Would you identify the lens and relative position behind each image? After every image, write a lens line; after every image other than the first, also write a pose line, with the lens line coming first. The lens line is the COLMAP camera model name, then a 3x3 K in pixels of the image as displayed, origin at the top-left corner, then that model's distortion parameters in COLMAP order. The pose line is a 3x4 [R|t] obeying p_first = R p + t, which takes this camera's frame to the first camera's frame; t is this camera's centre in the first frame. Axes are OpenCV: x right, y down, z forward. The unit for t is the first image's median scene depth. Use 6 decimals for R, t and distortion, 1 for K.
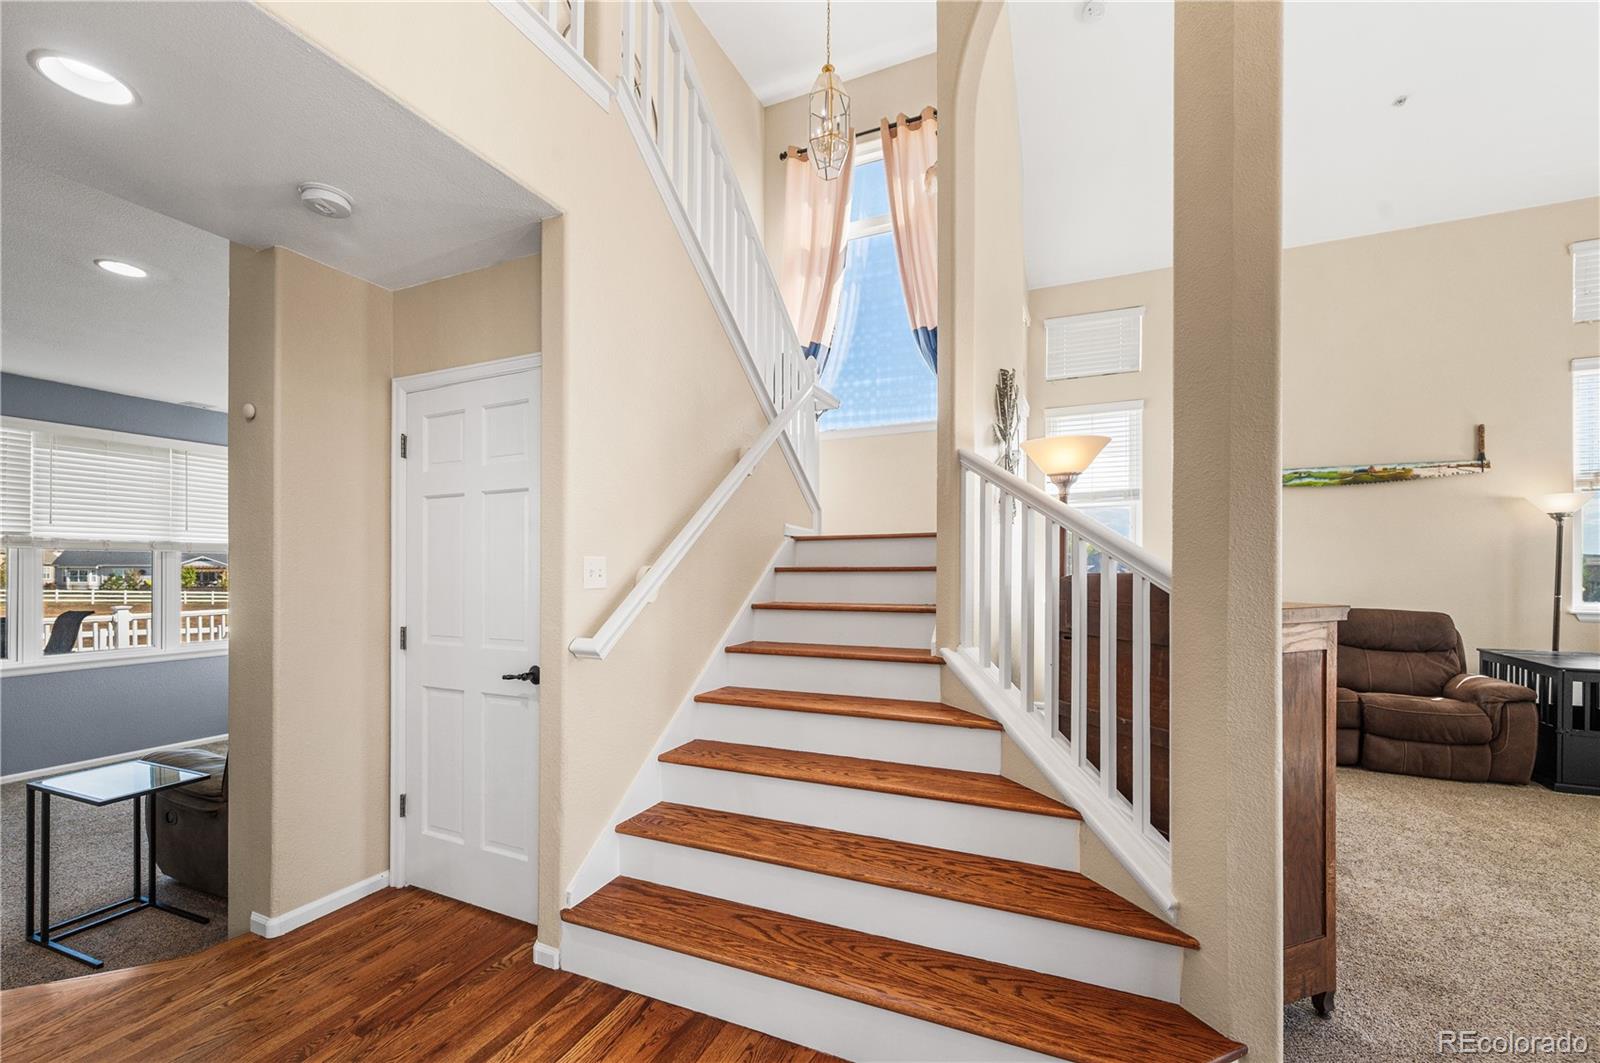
lens RADIAL K [[655.3, 0, 798.6], [0, 655.3, 562.8], [0, 0, 1]] dist [-0.002992, 0.000667]
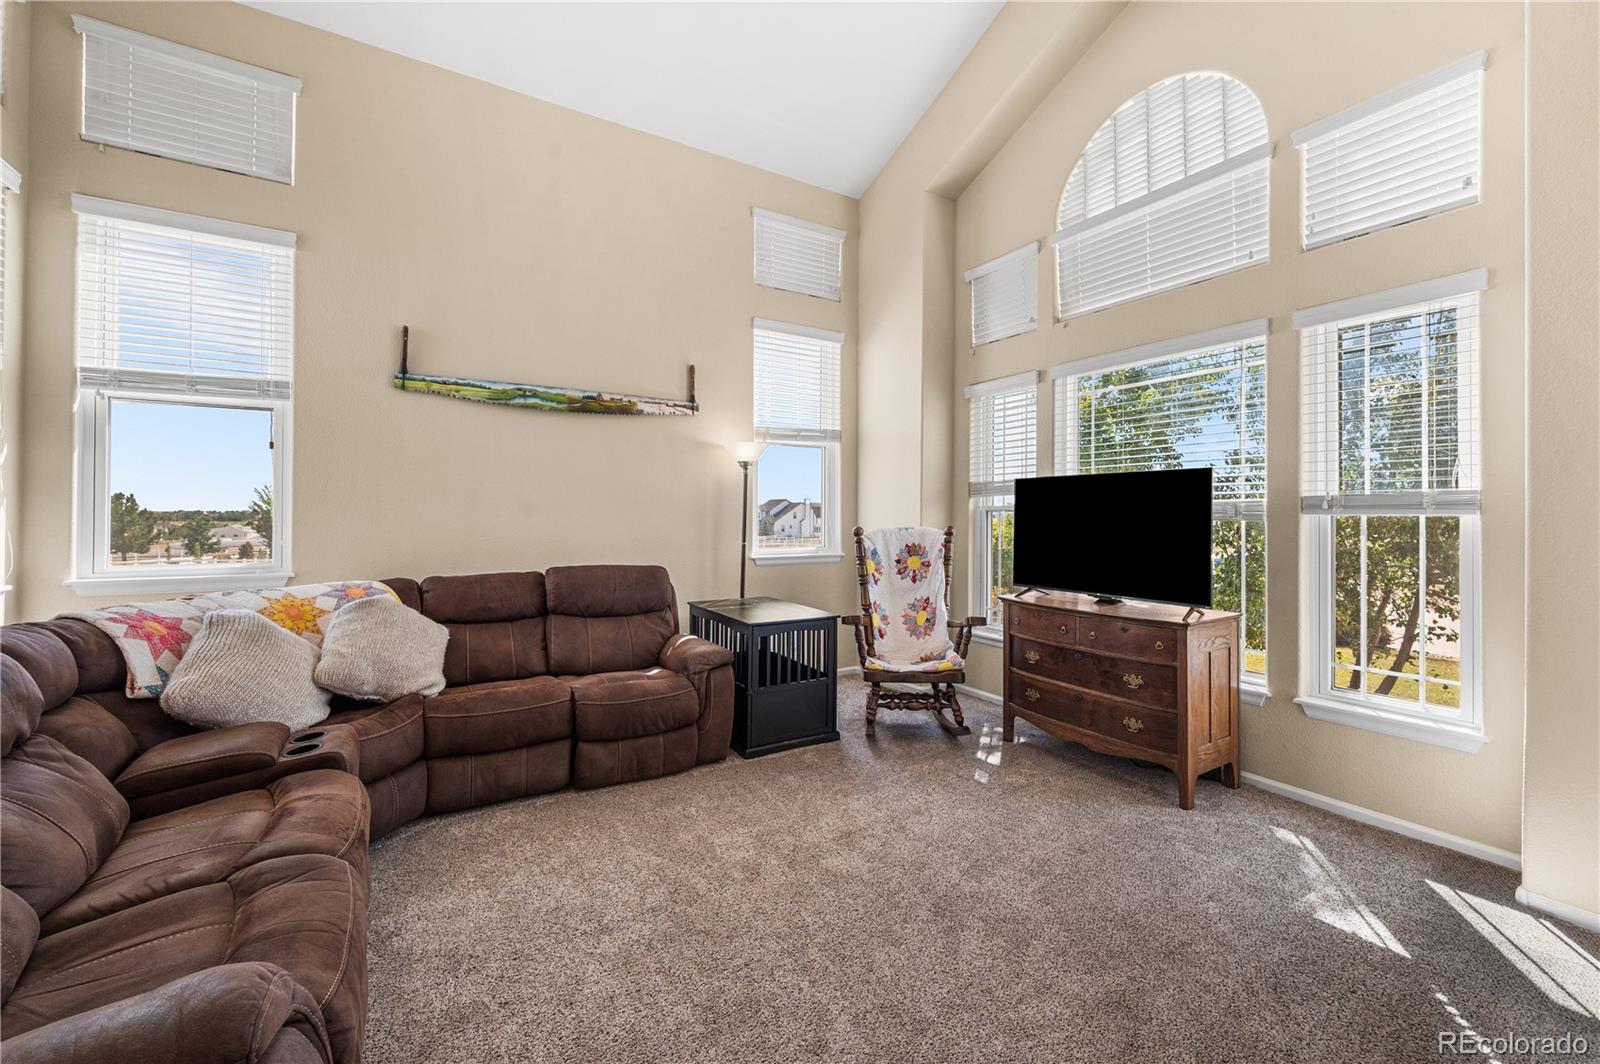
lens RADIAL K [[655.3, 0, 794.6], [0, 655.3, 519.3], [0, 0, 1]] dist [-0.002992, 0.000667]
pose [[0.572947, -0.002670, 0.819588, 0.372311], [-0.006627, 0.999947, 0.007890, 0.005381], [-0.819566, -0.009952, 0.572899, 0.352814]]
